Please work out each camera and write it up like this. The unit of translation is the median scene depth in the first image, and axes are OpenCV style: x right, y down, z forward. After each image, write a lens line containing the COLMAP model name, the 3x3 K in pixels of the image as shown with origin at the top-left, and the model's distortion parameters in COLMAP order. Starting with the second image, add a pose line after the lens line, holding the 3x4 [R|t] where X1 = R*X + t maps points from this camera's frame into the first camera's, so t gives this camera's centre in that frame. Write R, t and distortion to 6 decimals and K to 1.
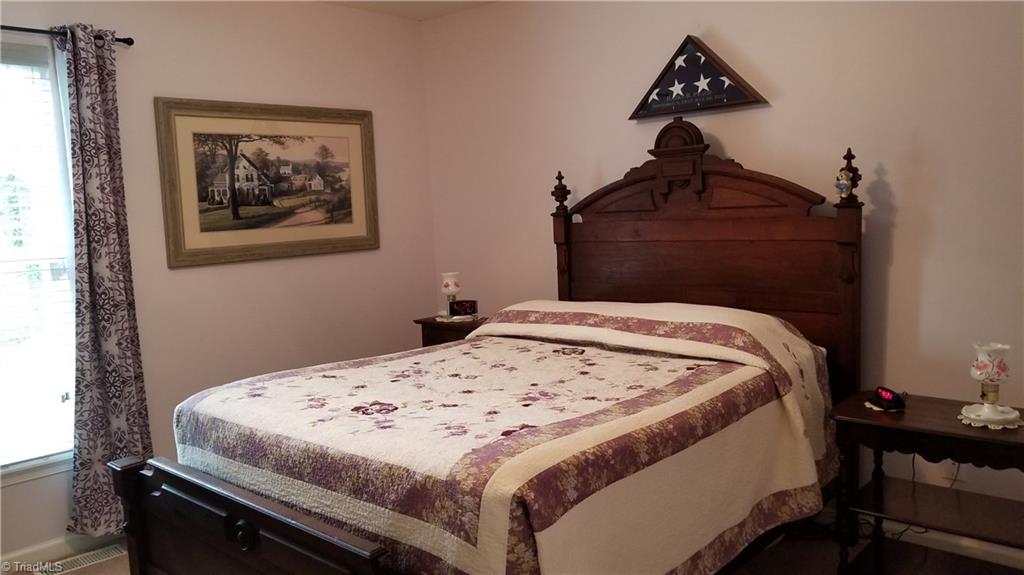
lens RADIAL K [[791.3, 0, 512.0], [0, 791.3, 287.5], [0, 0, 1]] dist [0.104972, -0.169158]
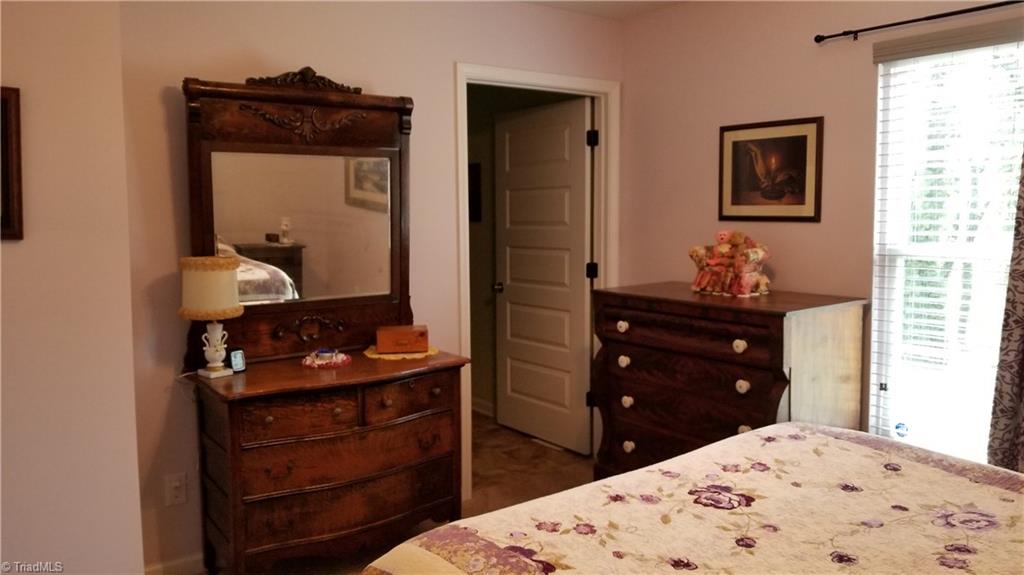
lens RADIAL K [[791.3, 0, 512.0], [0, 791.3, 287.5], [0, 0, 1]] dist [0.104972, -0.169158]
pose [[-0.170625, 0.141763, -0.975085, 0.571107], [-0.095244, 0.982589, 0.159520, -0.142530], [0.980722, 0.120089, -0.154152, 0.913374]]
